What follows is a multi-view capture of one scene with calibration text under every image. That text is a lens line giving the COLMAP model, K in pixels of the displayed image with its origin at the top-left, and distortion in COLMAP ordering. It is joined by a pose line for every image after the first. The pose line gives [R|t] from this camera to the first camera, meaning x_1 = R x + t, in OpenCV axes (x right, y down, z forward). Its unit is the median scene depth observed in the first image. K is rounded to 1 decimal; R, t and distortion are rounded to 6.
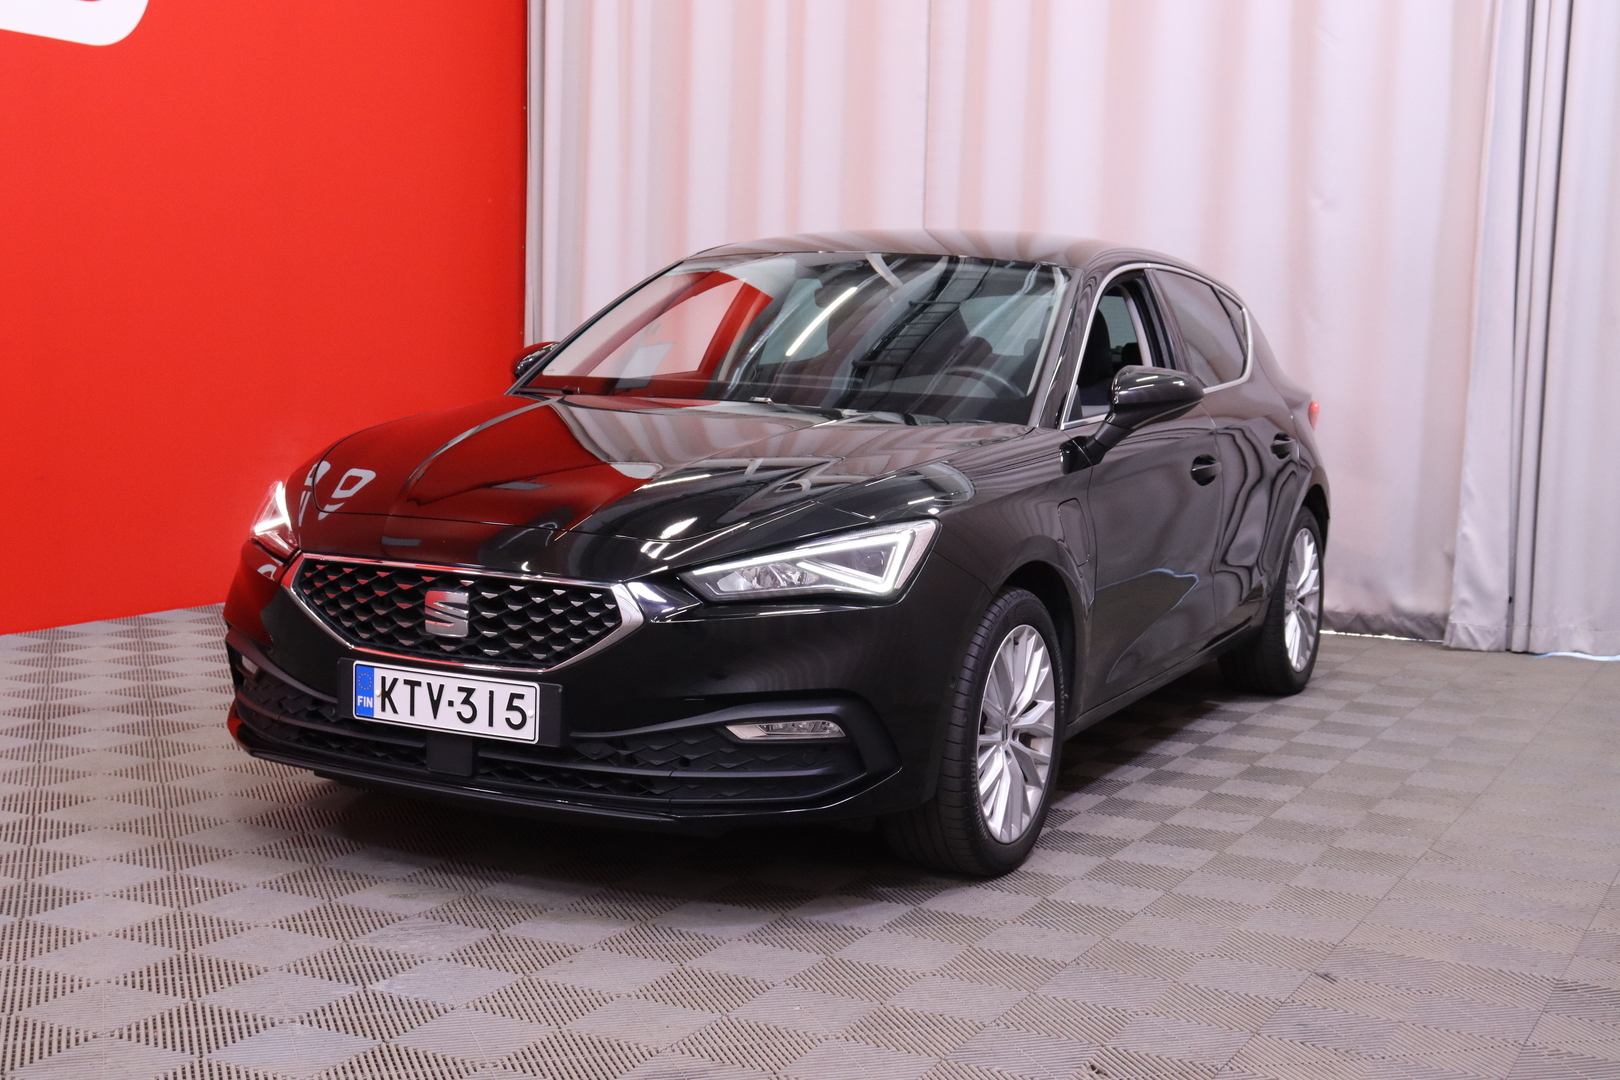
lens RADIAL K [[2257.5, 0, 810.0], [0, 2257.5, 540.0], [0, 0, 1]] dist [-0.014206, -0.002823]
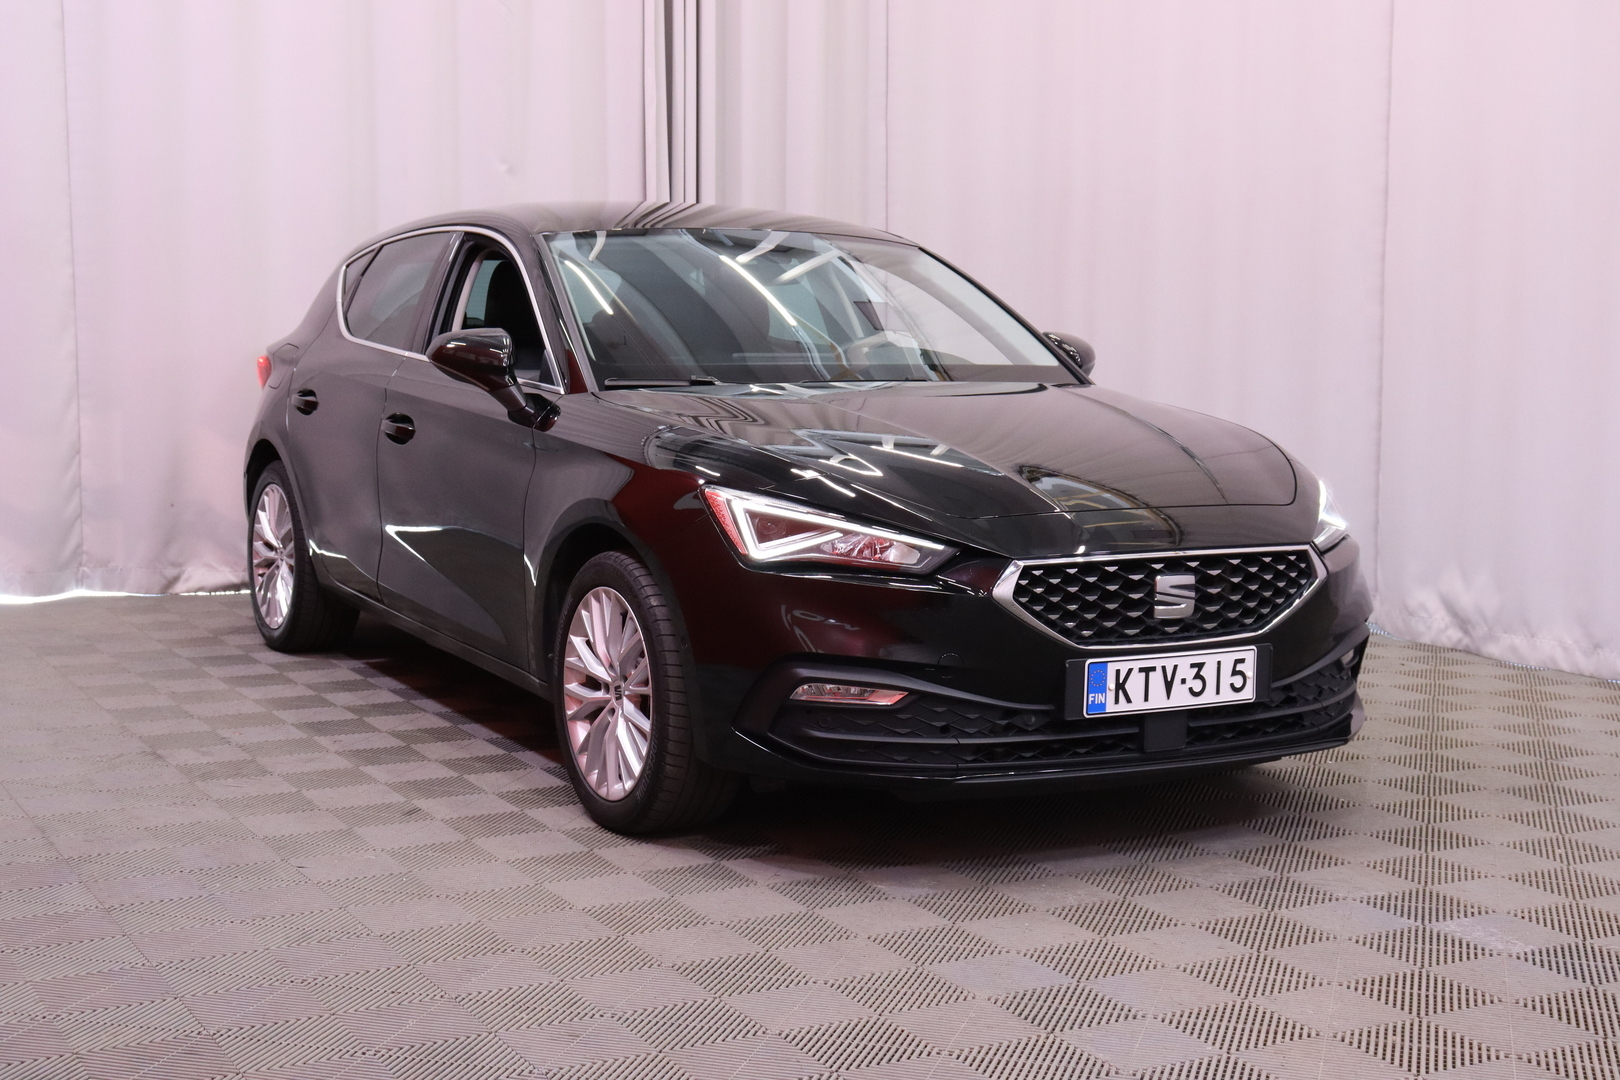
lens RADIAL K [[2258.8, 0, 844.7], [0, 2258.8, 539.7], [0, 0, 1]] dist [0.014180, 0.073788]
pose [[0.553247, -0.117302, 0.824717, -1.101150], [0.088877, 0.992697, 0.081574, -0.092014], [-0.828263, 0.028168, 0.559632, 0.541013]]
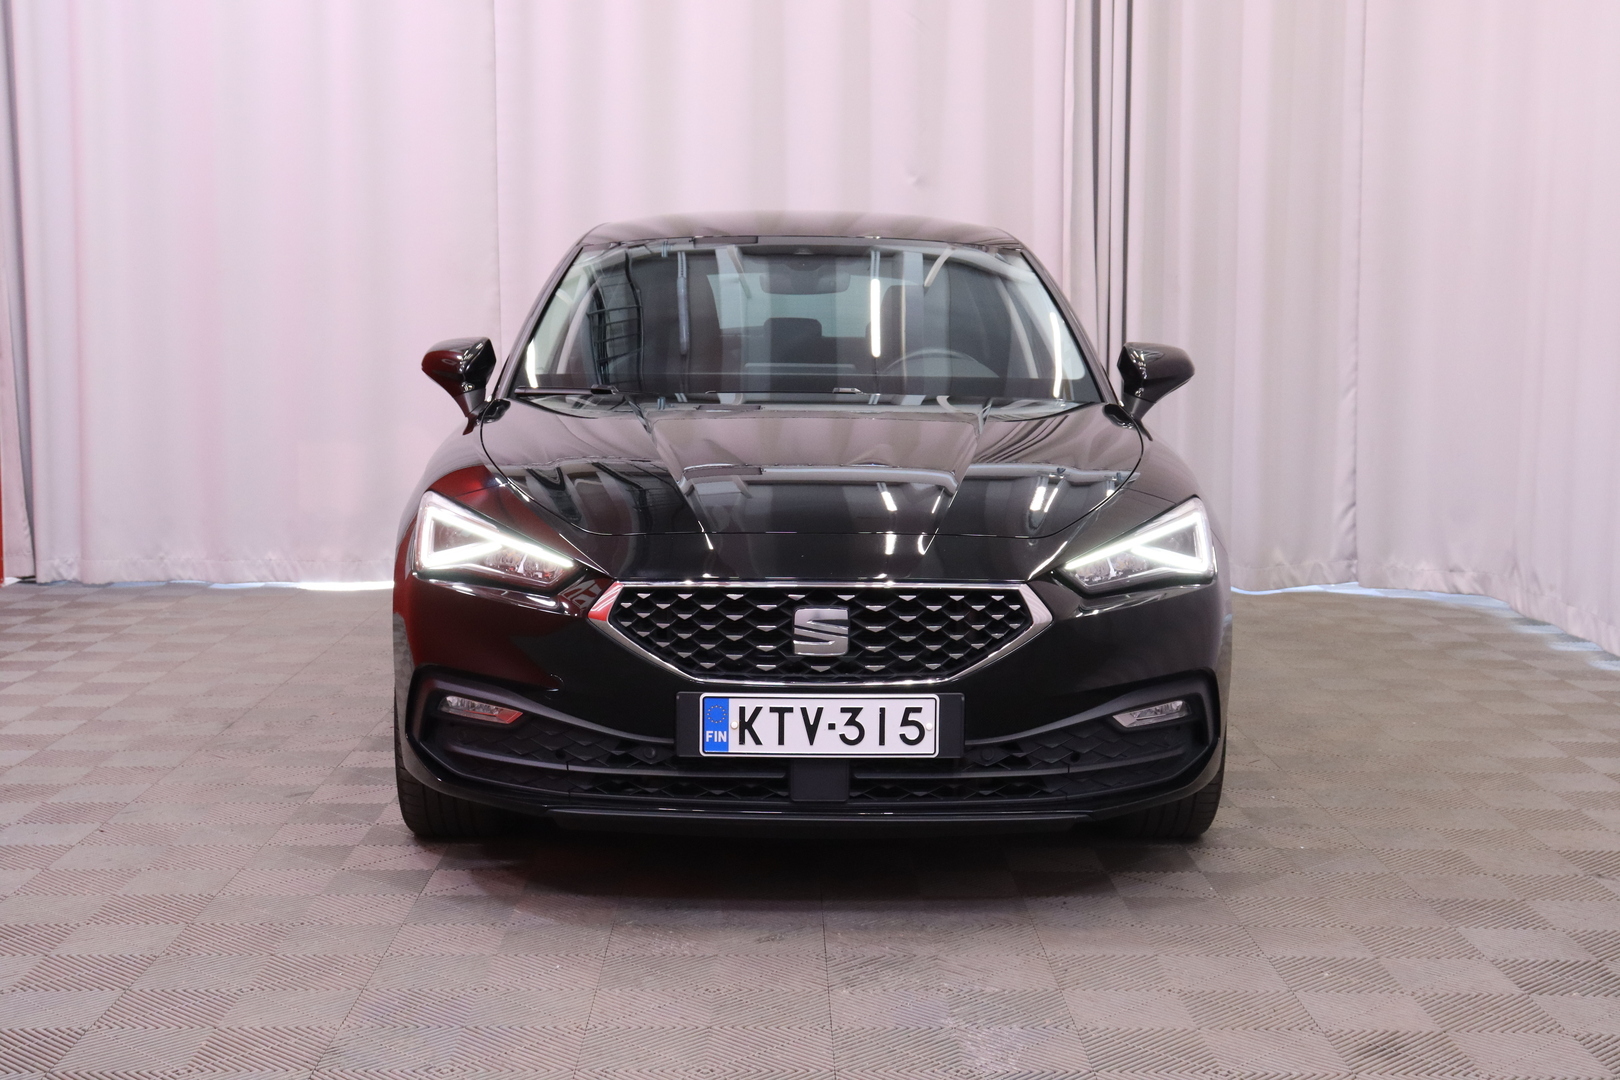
lens RADIAL K [[2258.8, 0, 844.7], [0, 2258.8, 539.7], [0, 0, 1]] dist [0.014180, 0.073788]
pose [[0.885971, -0.076936, 0.457315, -0.578896], [0.070079, 0.997029, 0.031968, -0.035045], [-0.458416, 0.003725, 0.888730, 0.158754]]
